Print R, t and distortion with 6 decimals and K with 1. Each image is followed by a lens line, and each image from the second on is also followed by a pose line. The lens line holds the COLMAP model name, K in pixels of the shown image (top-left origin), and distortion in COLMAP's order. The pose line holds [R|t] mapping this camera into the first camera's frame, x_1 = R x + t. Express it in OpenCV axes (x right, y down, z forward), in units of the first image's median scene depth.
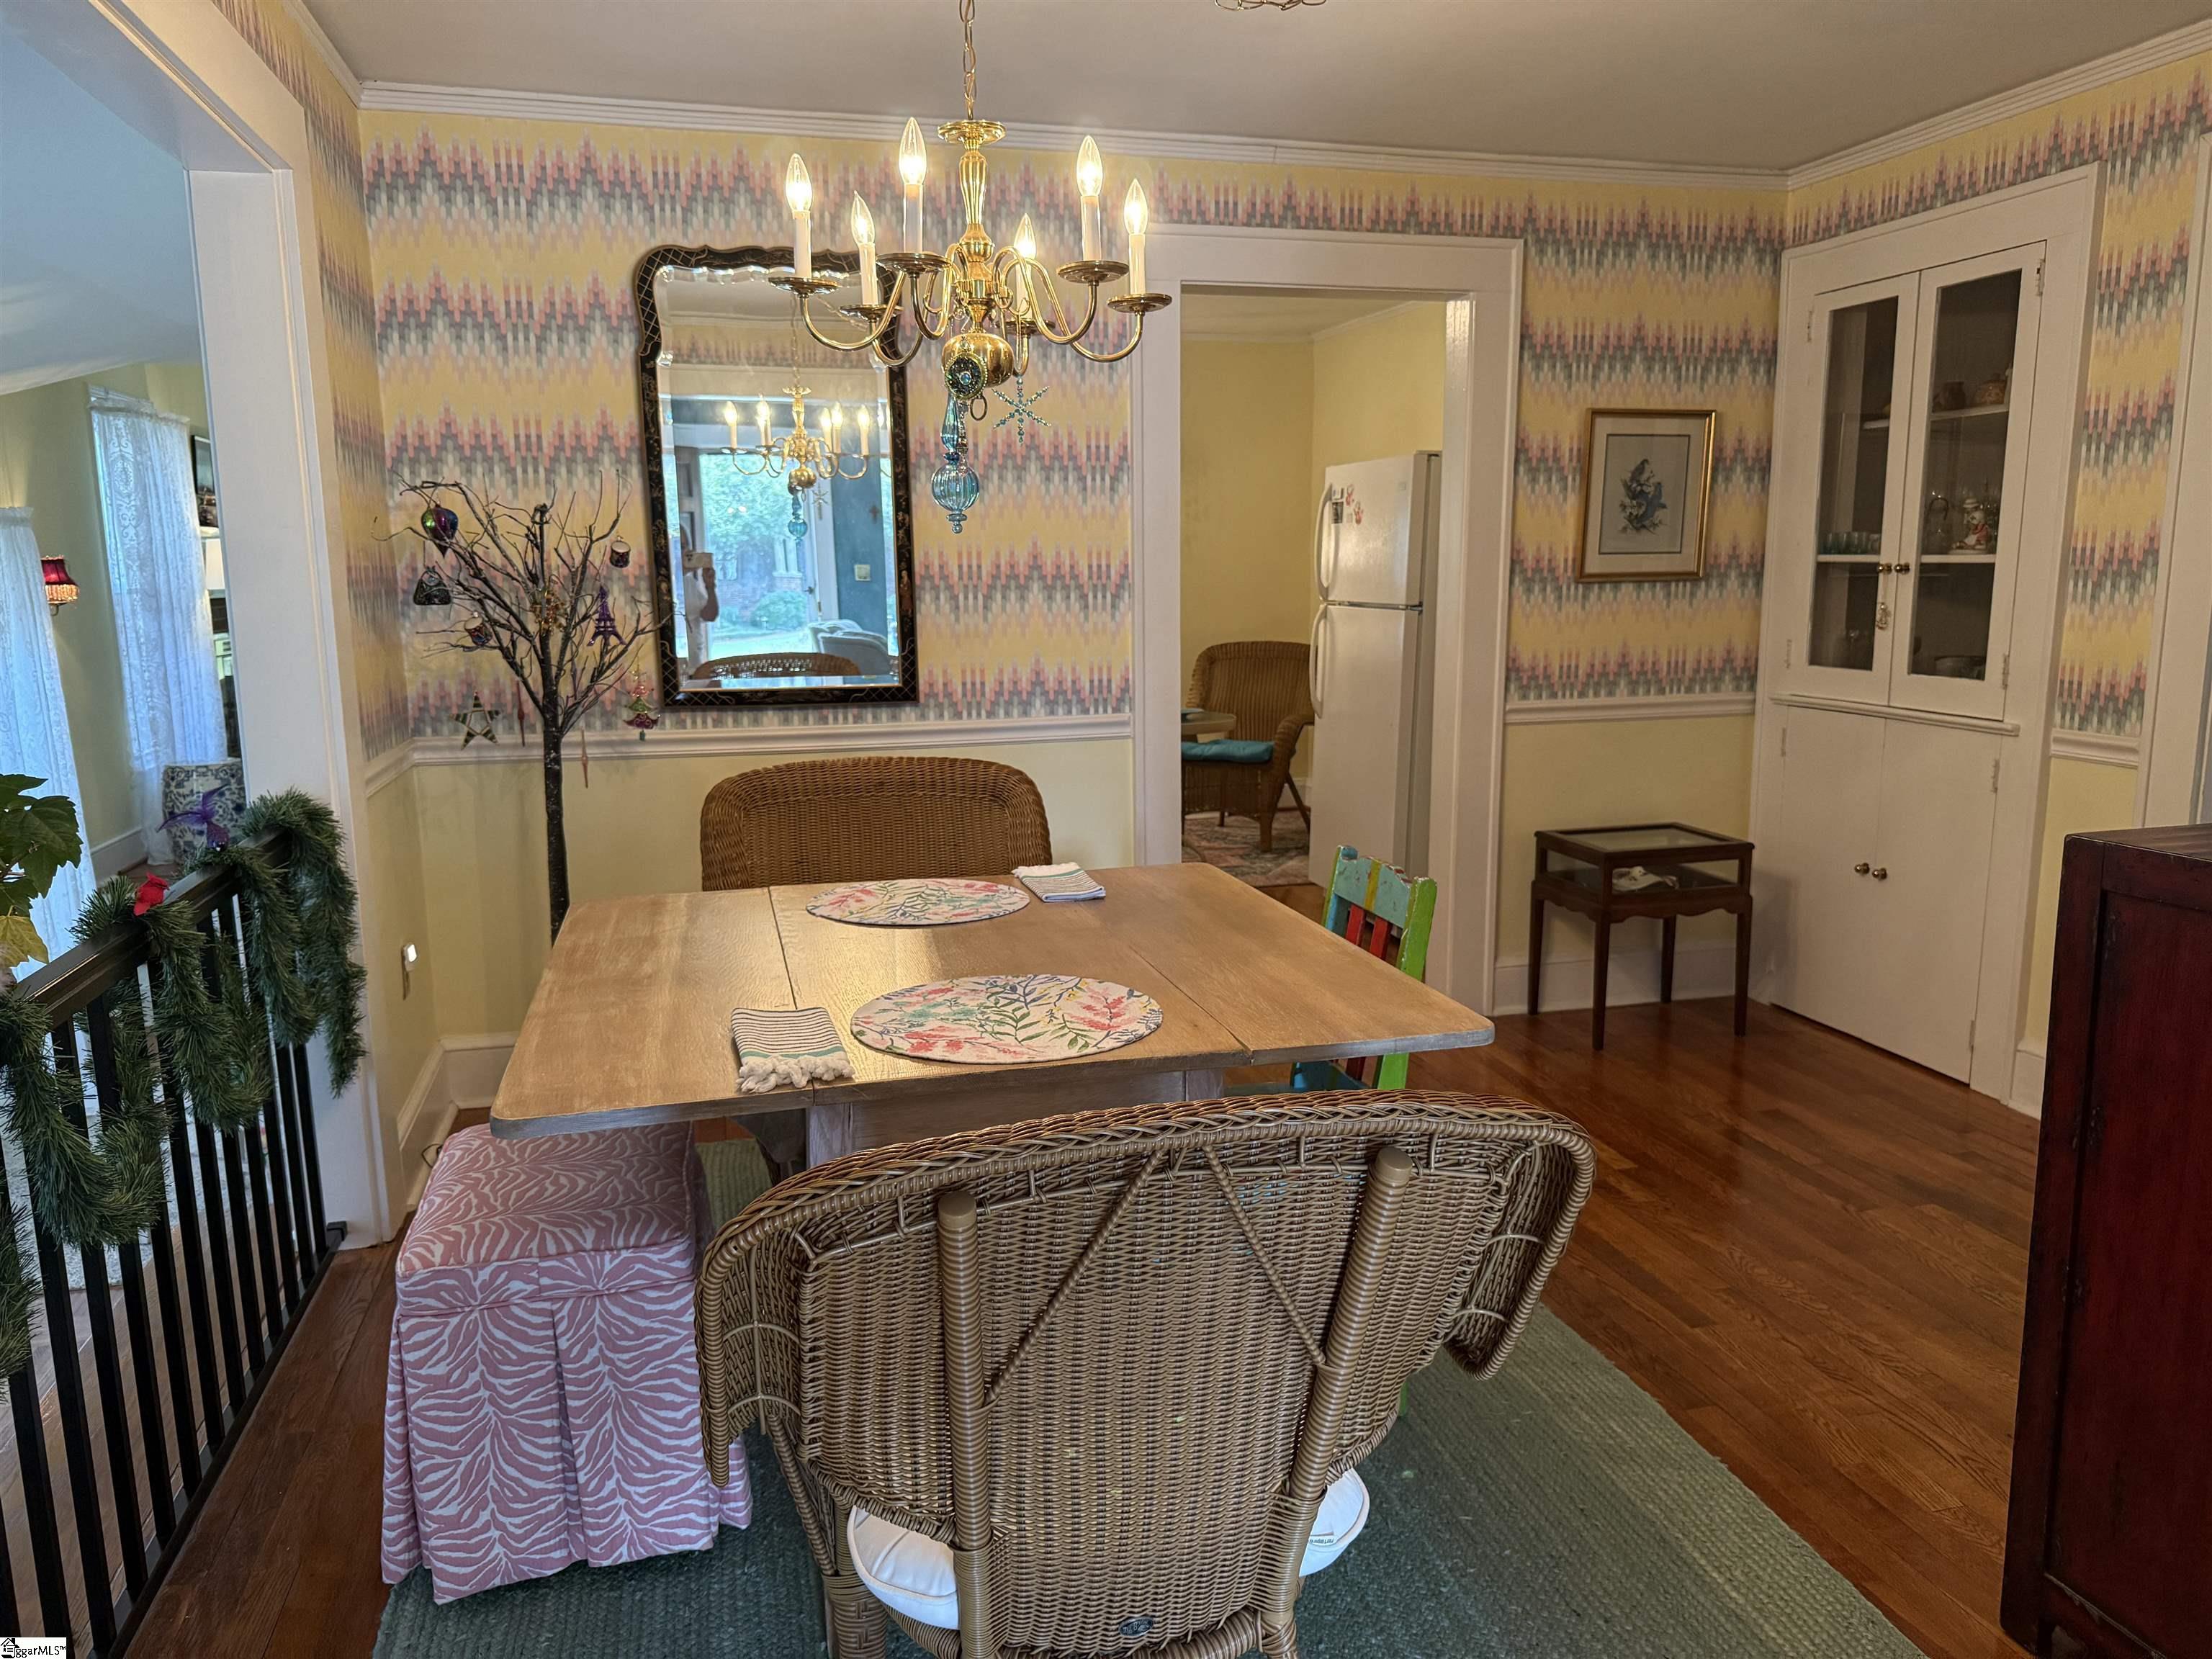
lens RADIAL K [[1541.2, 0, 1115.1], [0, 1541.2, 831.8], [0, 0, 1]] dist [0.198129, -0.440216]
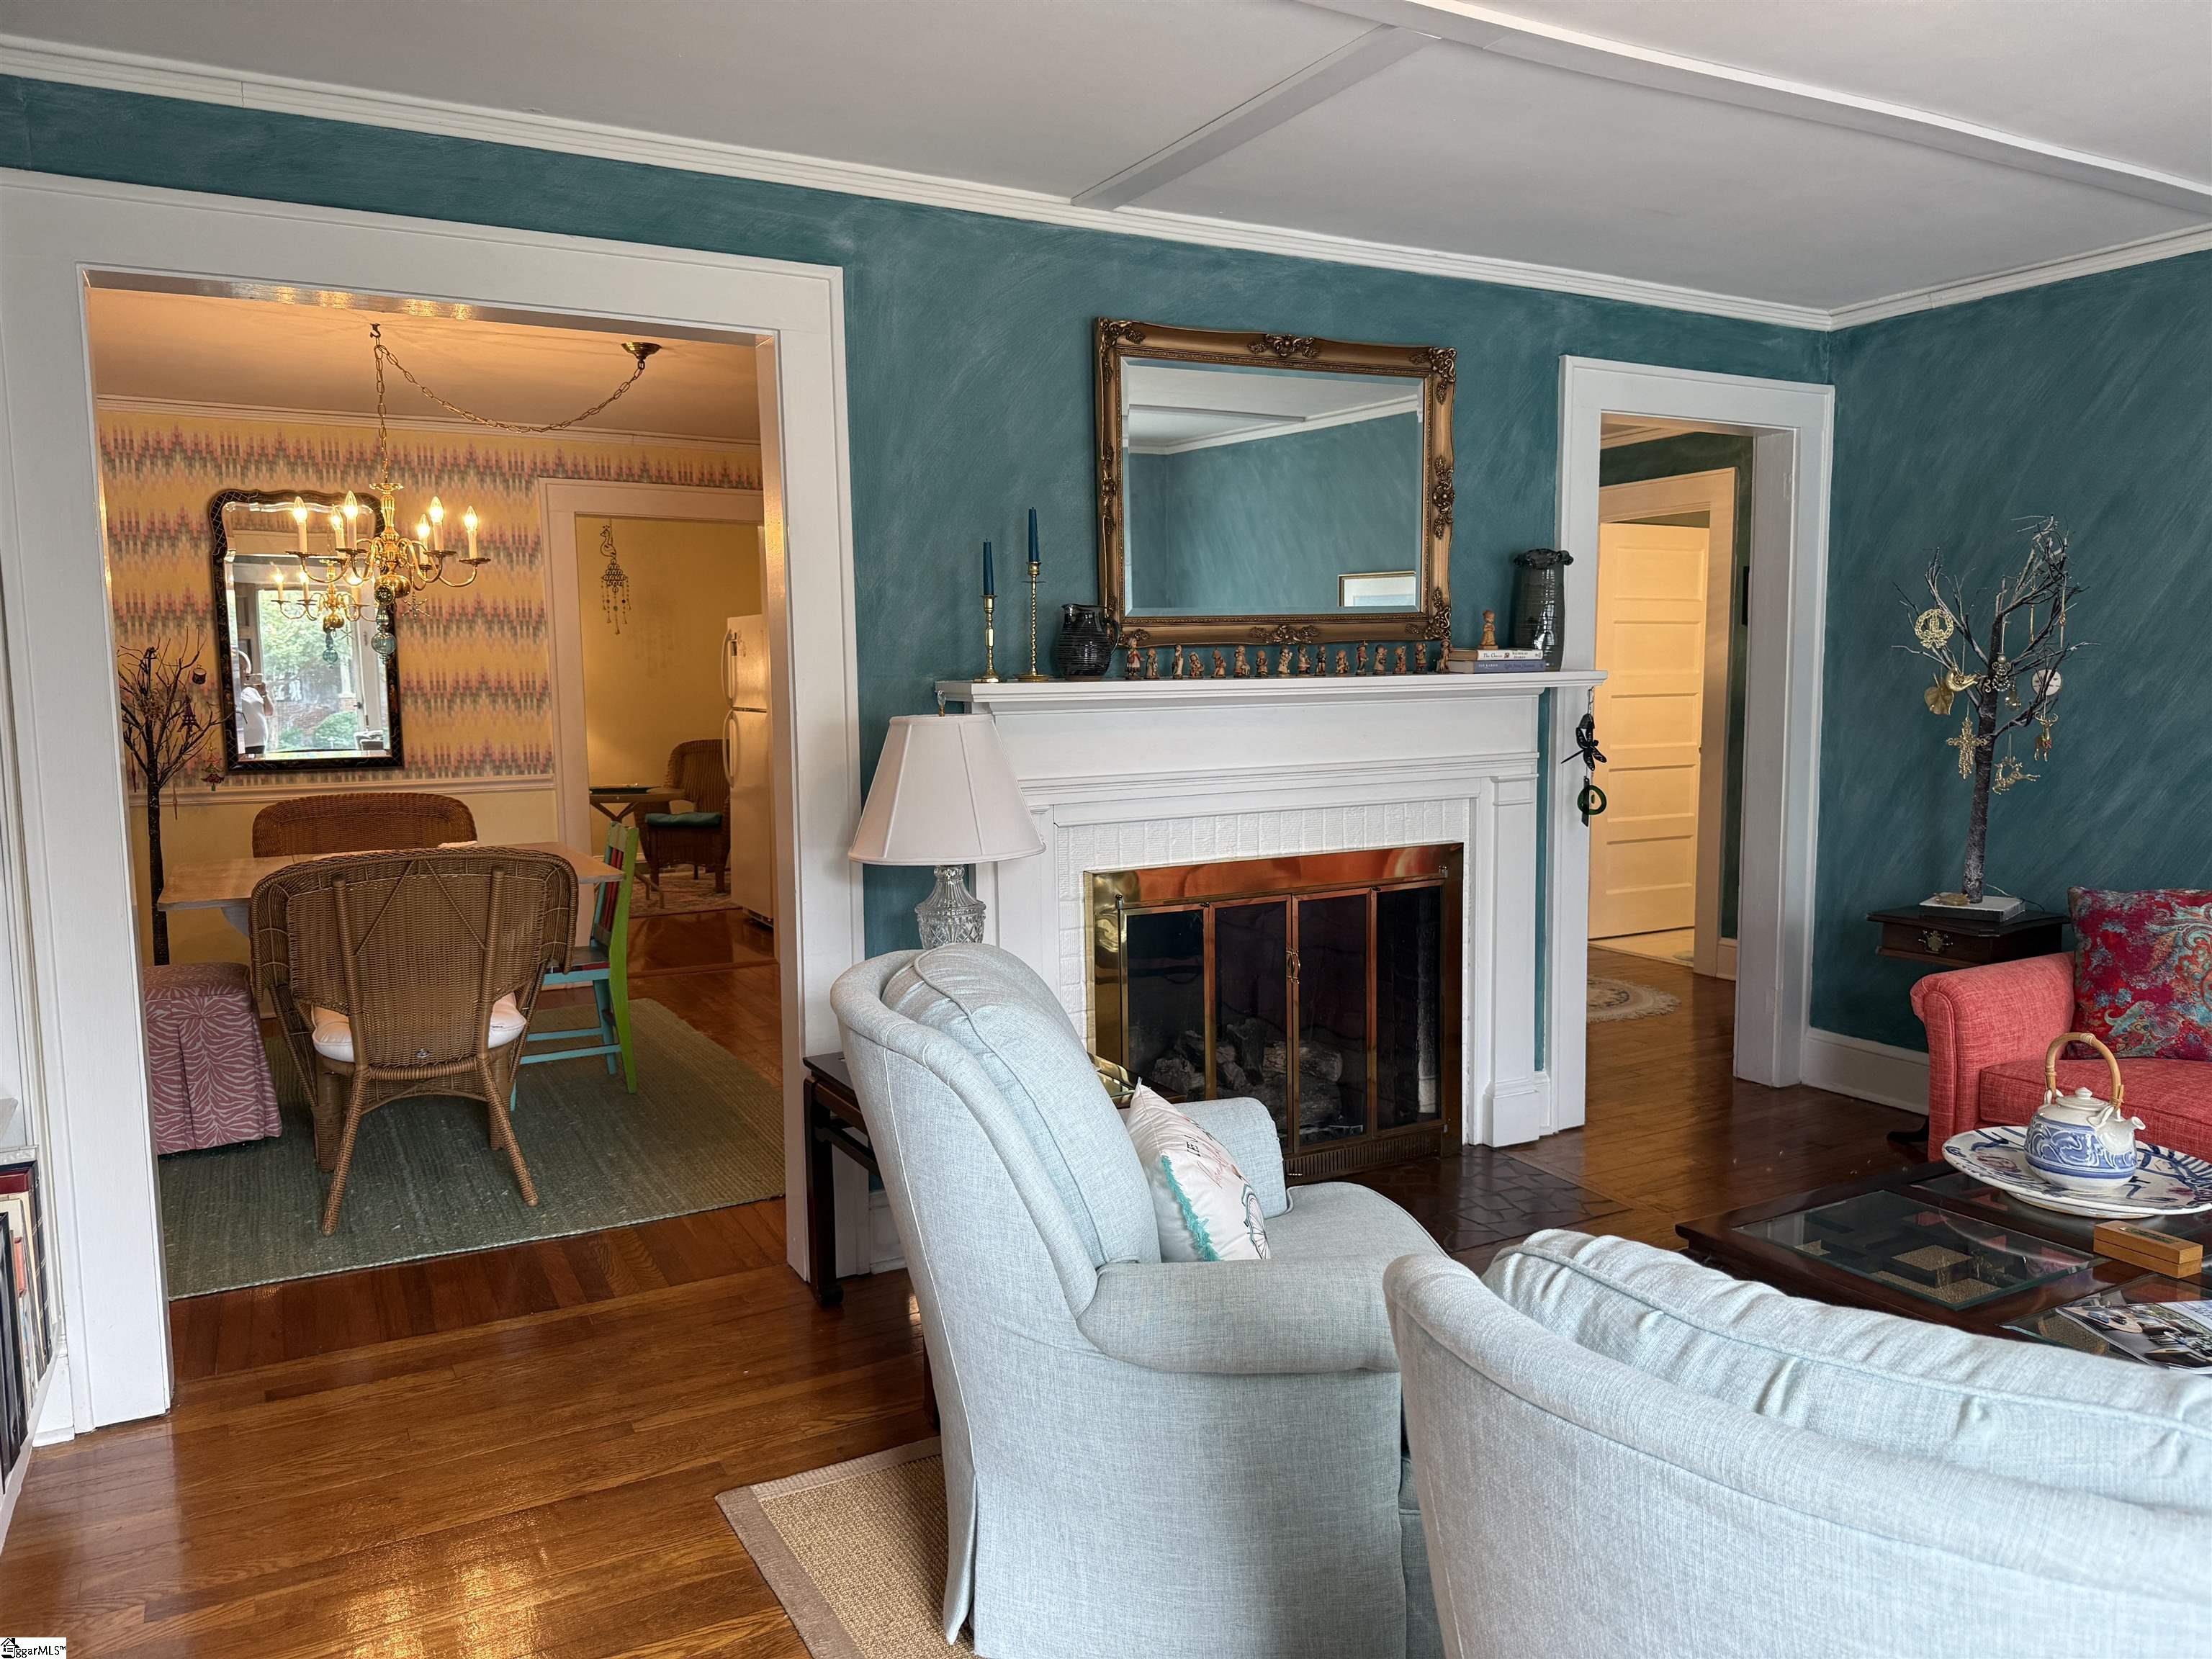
lens RADIAL K [[1565.1, 0, 1103.1], [0, 1565.1, 848.7], [0, 0, 1]] dist [0.050479, -0.071796]
pose [[0.973152, -0.024817, 0.228820, 0.210794], [0.039757, 0.997351, -0.060914, 0.134280], [-0.226702, 0.068376, 0.971561, -0.765803]]
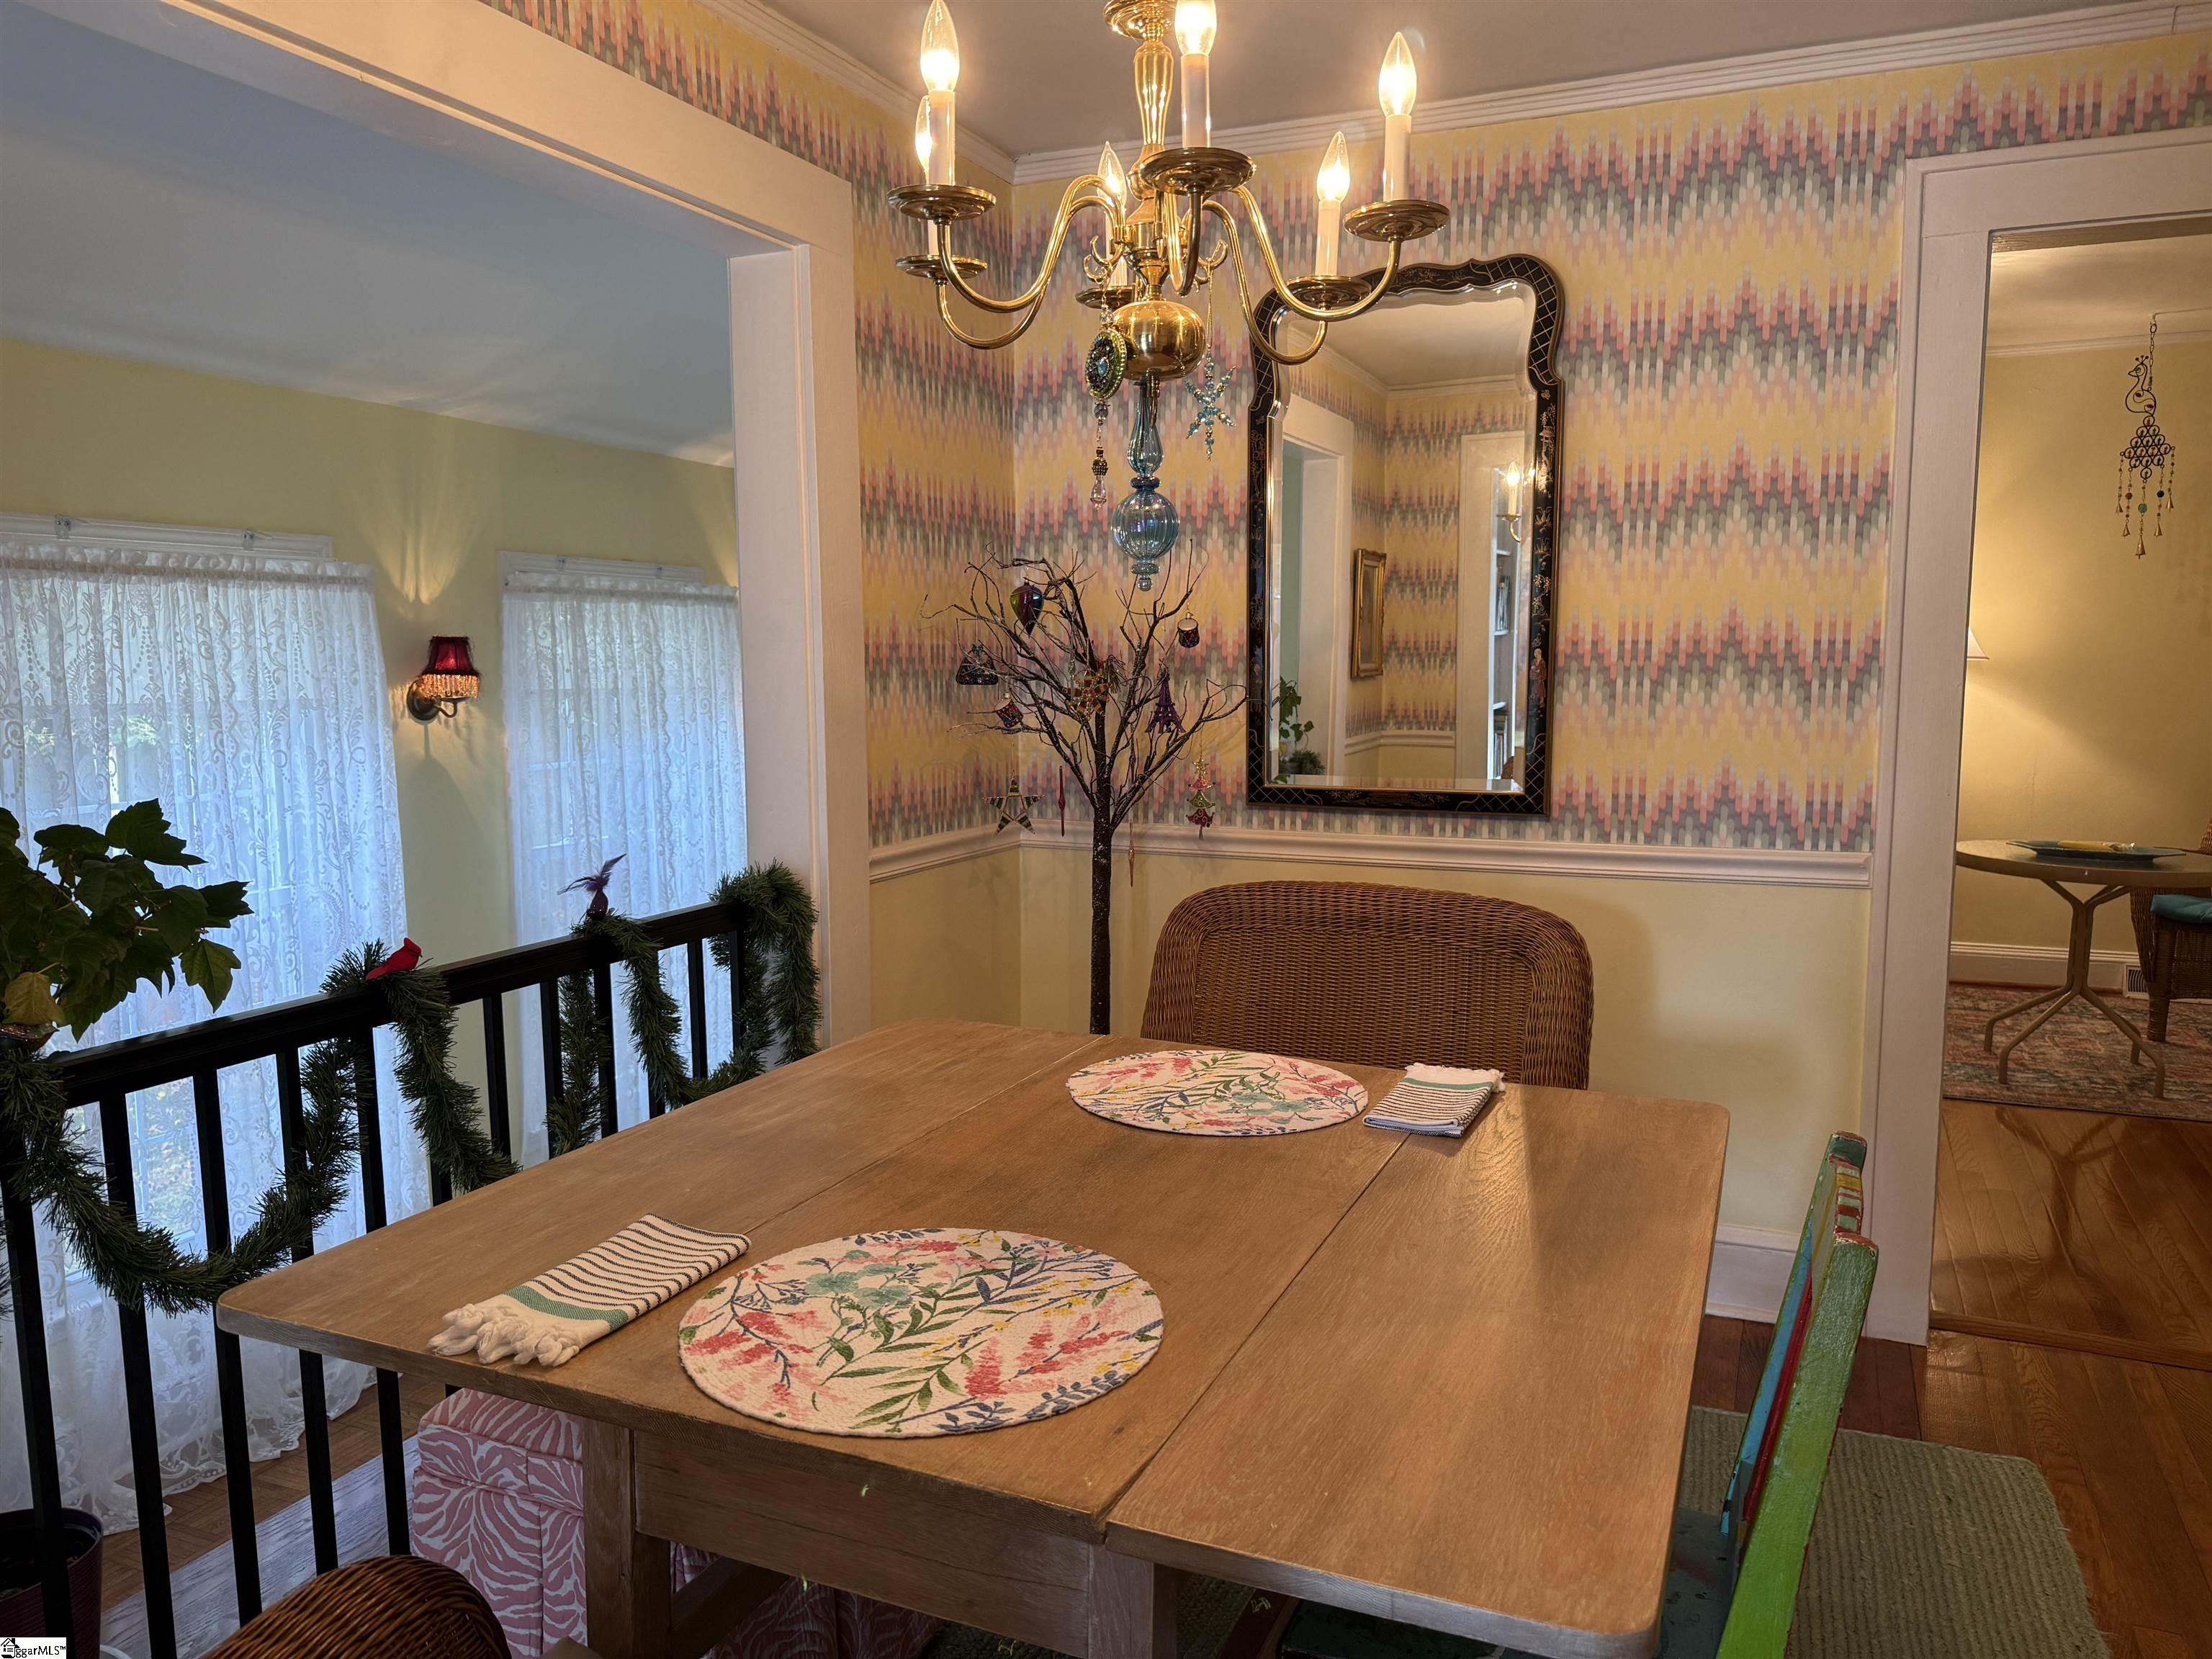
lens RADIAL K [[1541.2, 0, 1115.1], [0, 1541.2, 831.8], [0, 0, 1]] dist [0.198129, -0.440216]
pose [[0.785561, 0.078313, -0.613809, 0.197549], [-0.111734, 0.993606, -0.016229, -0.042146], [0.608613, 0.081333, 0.789288, 0.271327]]
